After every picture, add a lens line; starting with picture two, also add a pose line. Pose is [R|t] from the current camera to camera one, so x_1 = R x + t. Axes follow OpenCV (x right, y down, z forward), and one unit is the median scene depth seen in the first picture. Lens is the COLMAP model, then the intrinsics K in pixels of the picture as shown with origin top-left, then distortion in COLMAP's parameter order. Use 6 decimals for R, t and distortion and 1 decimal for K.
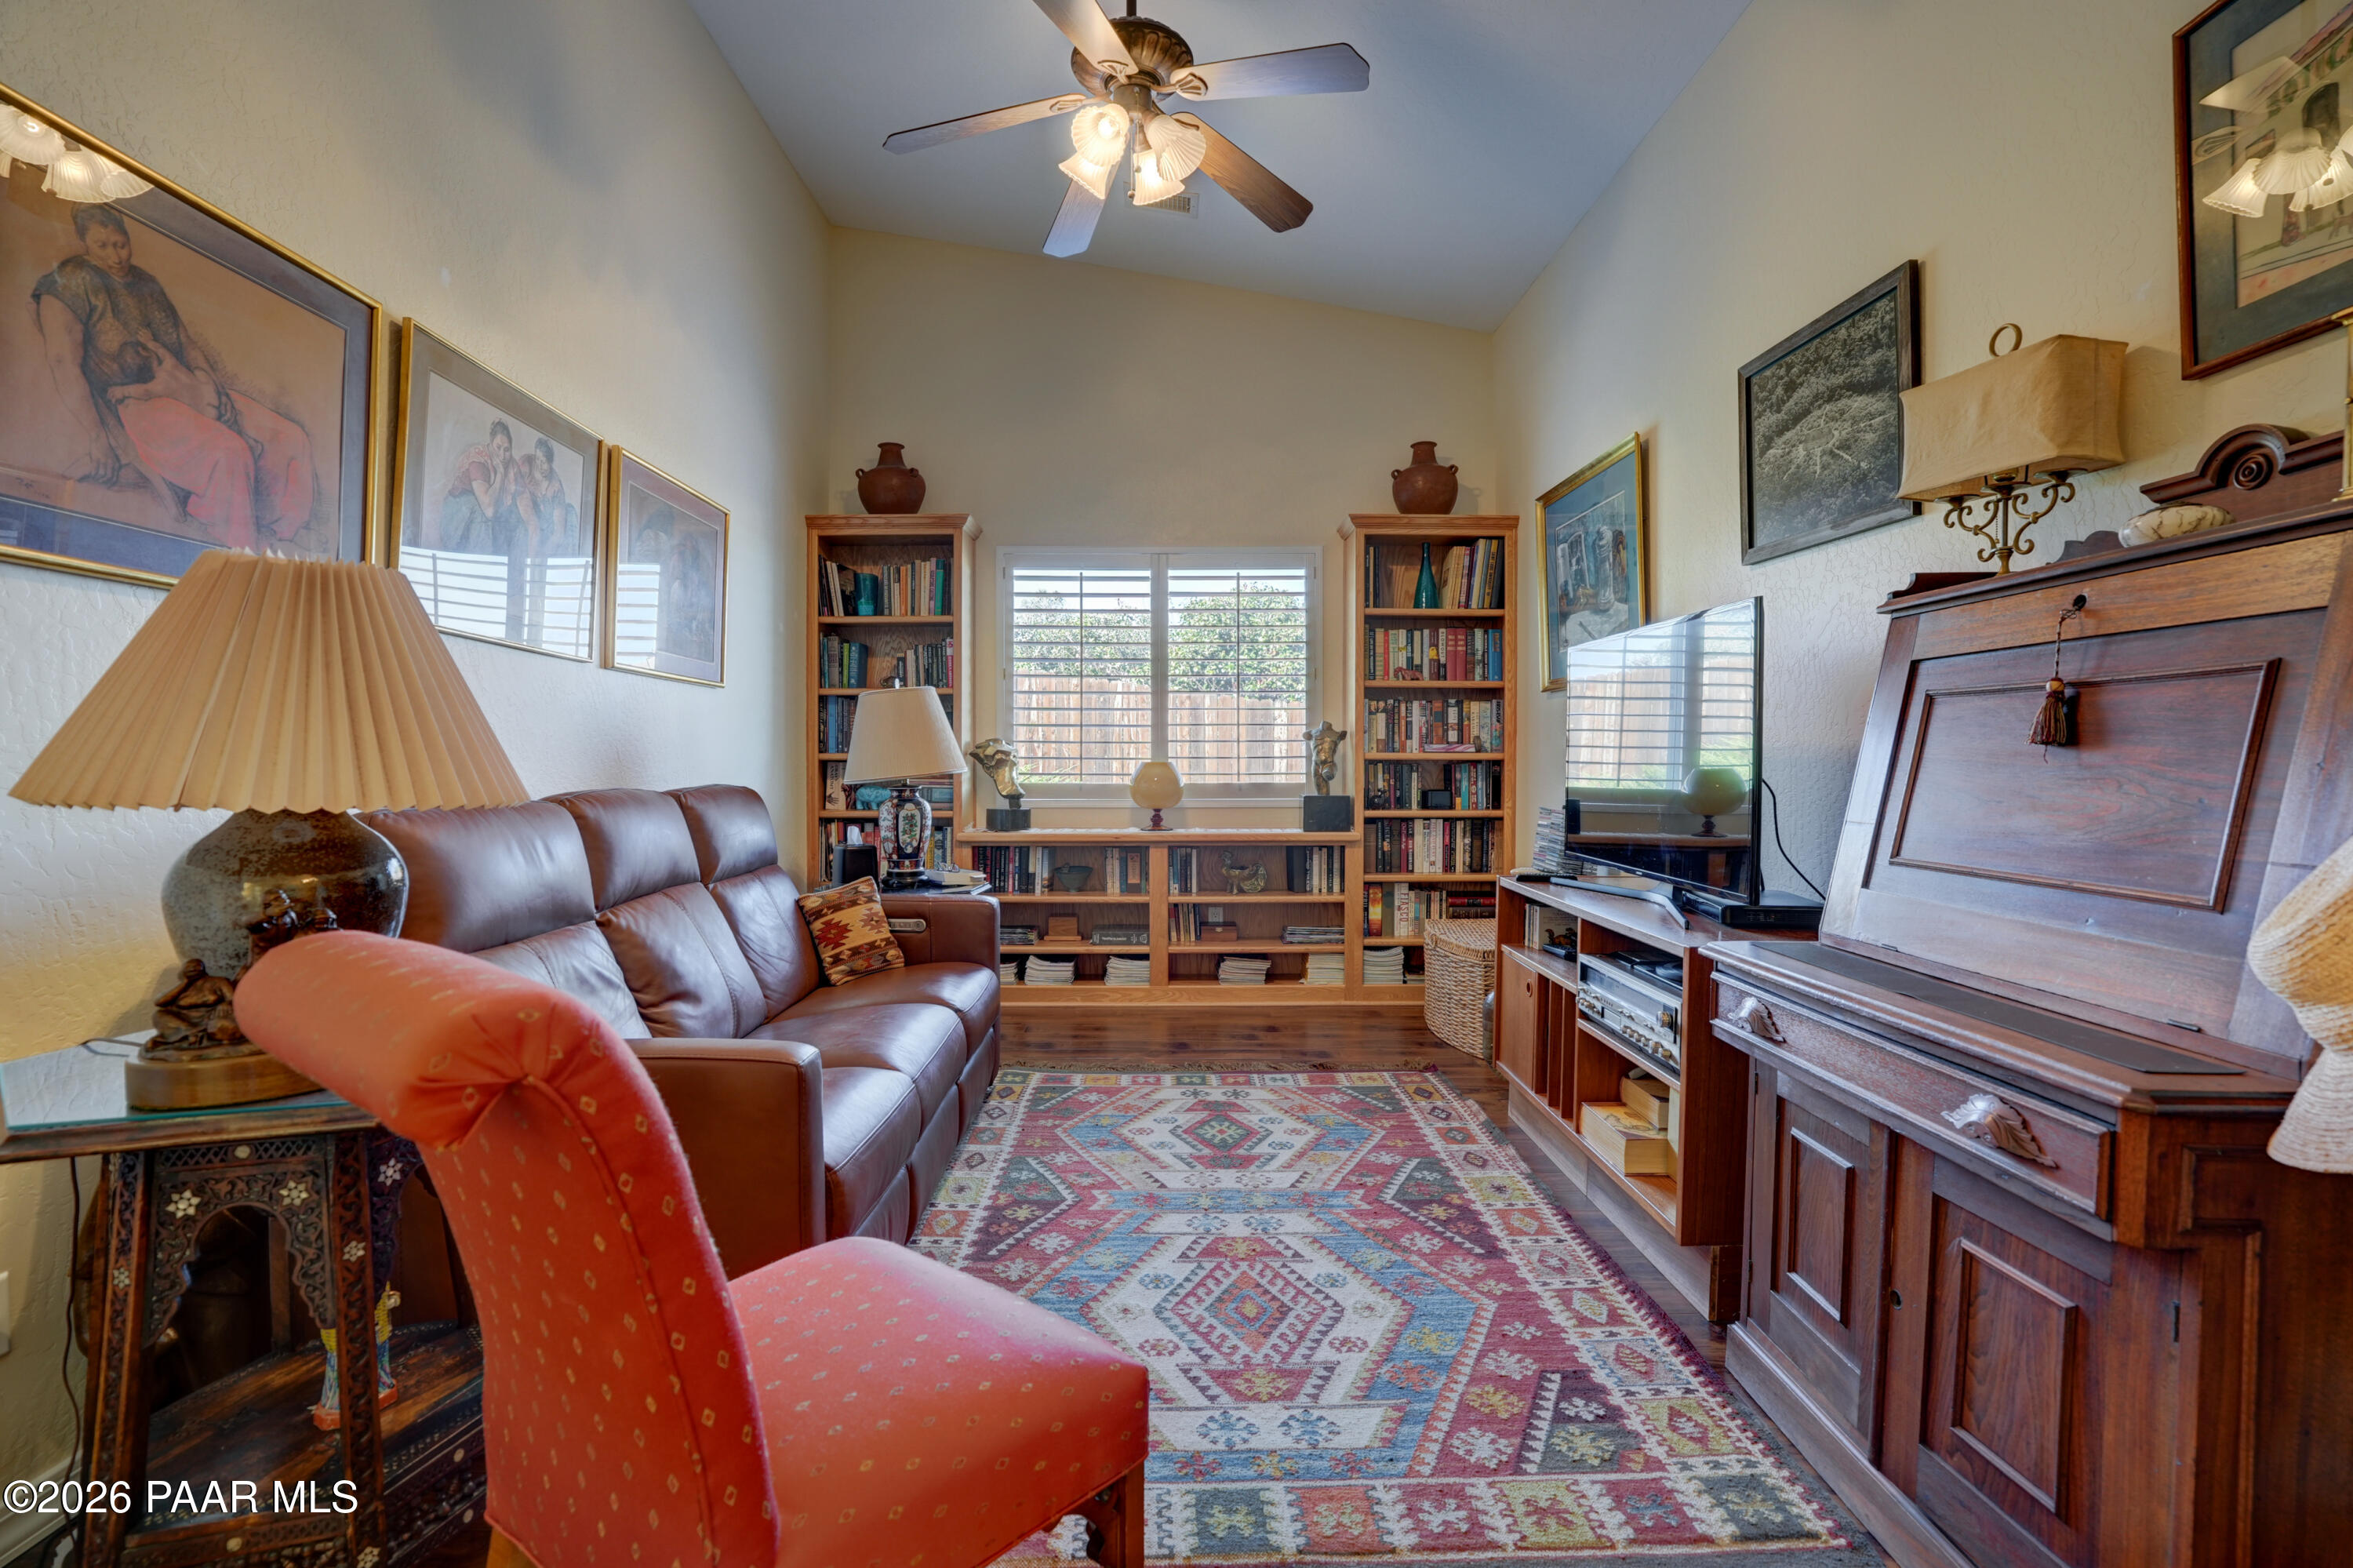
lens RADIAL K [[1094.3, 0, 1172.1], [0, 1094.3, 767.3], [0, 0, 1]] dist [-0.072535, 0.027092]
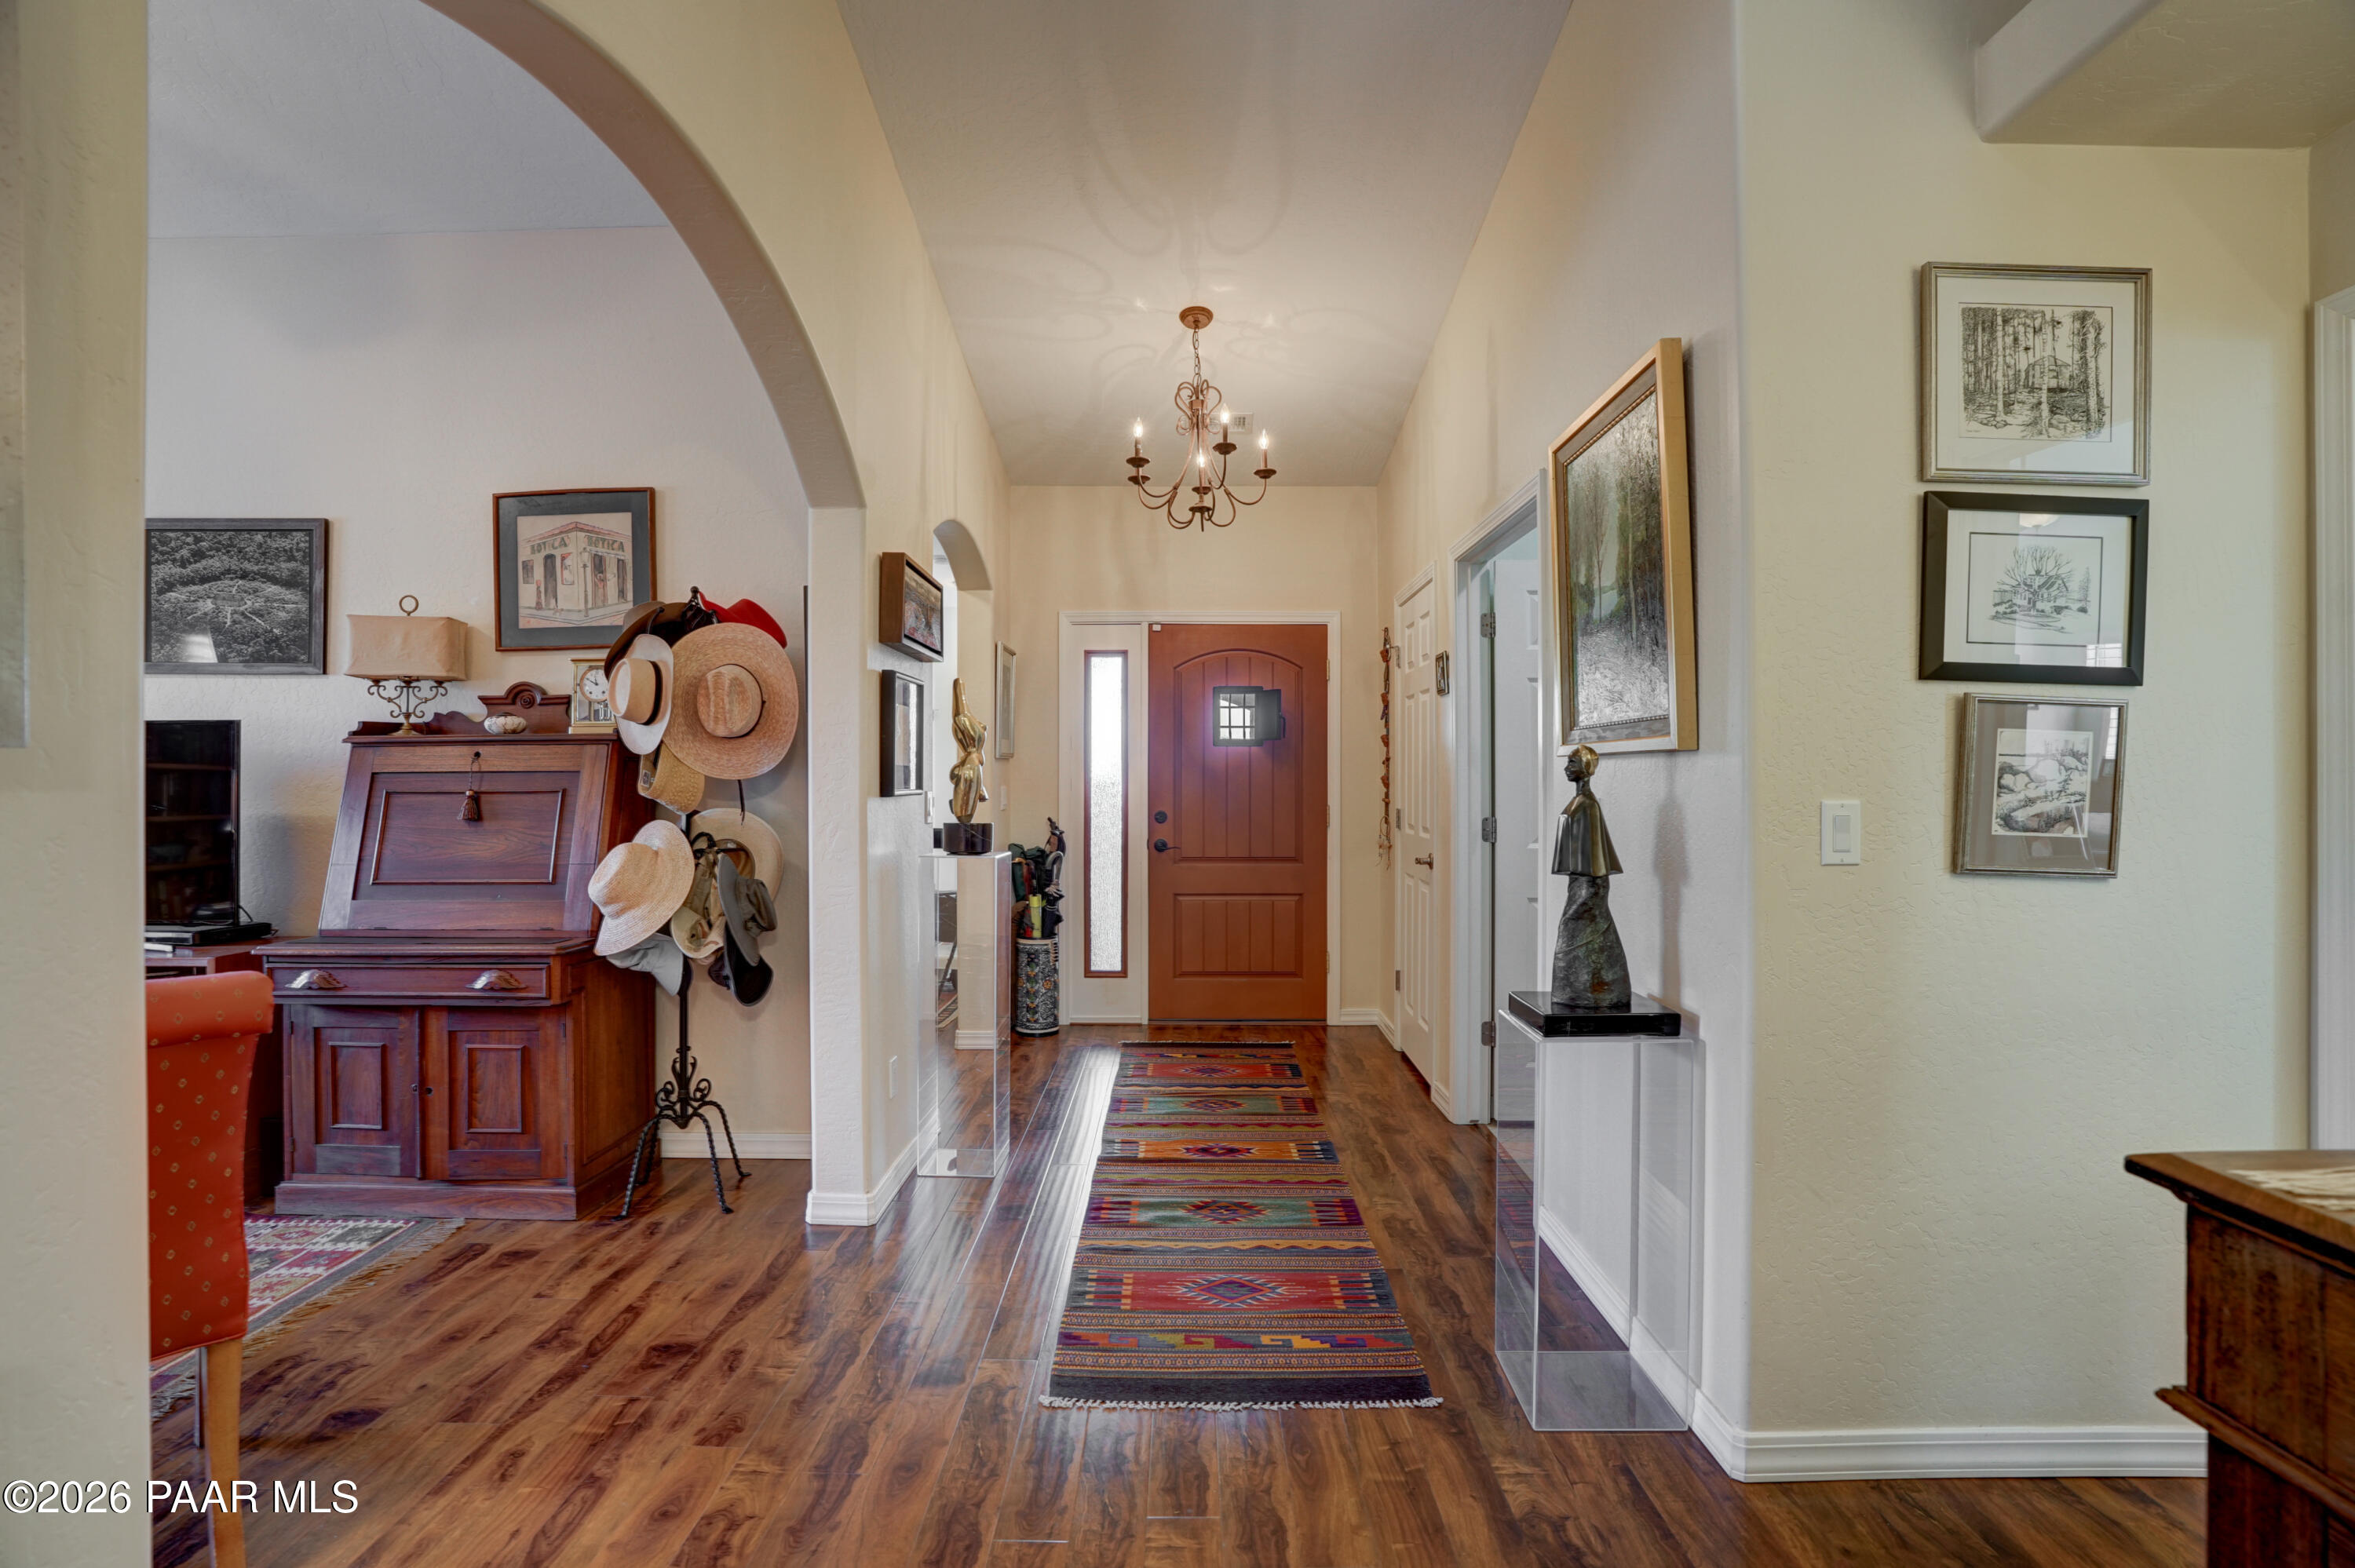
lens RADIAL K [[1126.9, 0, 1177.5], [0, 1126.9, 784.0], [0, 0, 1]] dist [-0.065518, 0.025320]
pose [[0.018326, -0.001220, 0.999831, -1.198714], [0.015064, 0.999886, 0.000944, -0.063834], [-0.999719, 0.015045, 0.018342, -0.430980]]
